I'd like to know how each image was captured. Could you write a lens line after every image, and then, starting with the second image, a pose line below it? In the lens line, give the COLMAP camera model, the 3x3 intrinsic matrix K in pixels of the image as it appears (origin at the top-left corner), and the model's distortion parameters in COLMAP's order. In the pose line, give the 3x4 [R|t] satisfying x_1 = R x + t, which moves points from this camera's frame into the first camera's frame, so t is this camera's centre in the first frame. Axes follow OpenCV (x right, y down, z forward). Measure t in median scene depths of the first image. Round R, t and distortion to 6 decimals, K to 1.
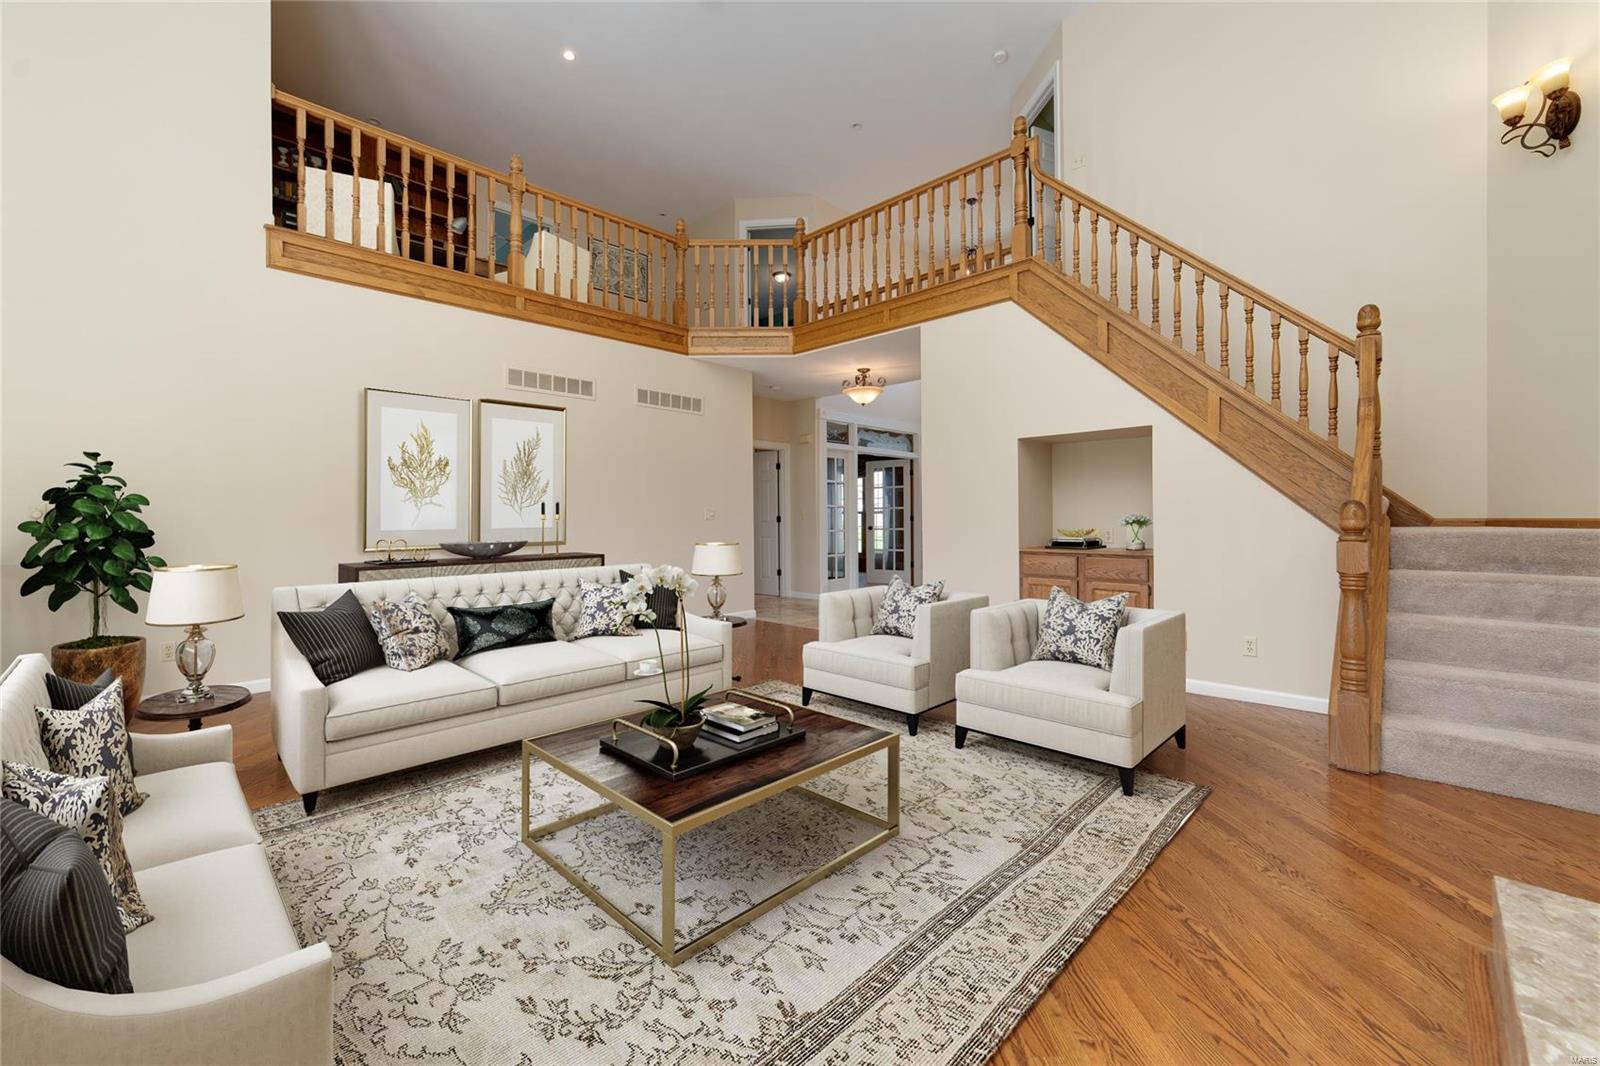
lens RADIAL K [[633.5, 0, 804.0], [0, 633.5, 528.3], [0, 0, 1]] dist [-0.023407, 0.008381]
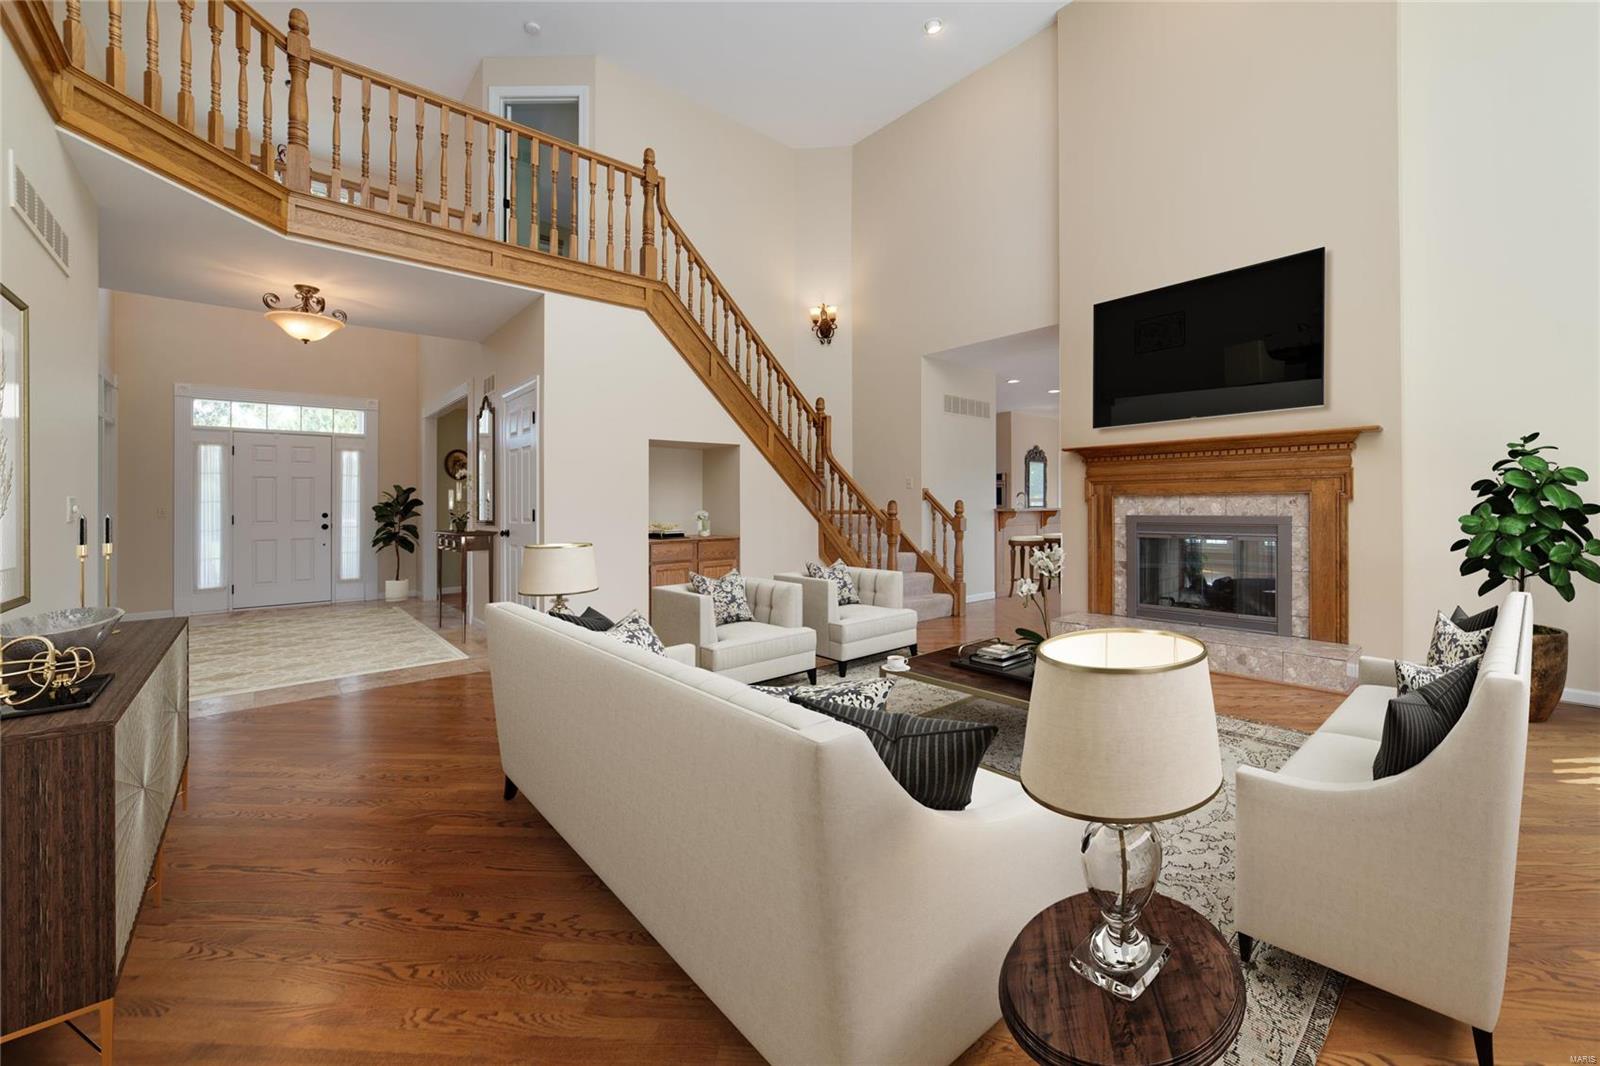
lens RADIAL K [[633.5, 0, 804.0], [0, 633.5, 528.3], [0, 0, 1]] dist [-0.023407, 0.008381]
pose [[0.099721, -0.036346, 0.994351, -0.862943], [0.015892, 0.999263, 0.034931, -0.027233], [-0.994888, 0.012319, 0.100225, 0.713861]]
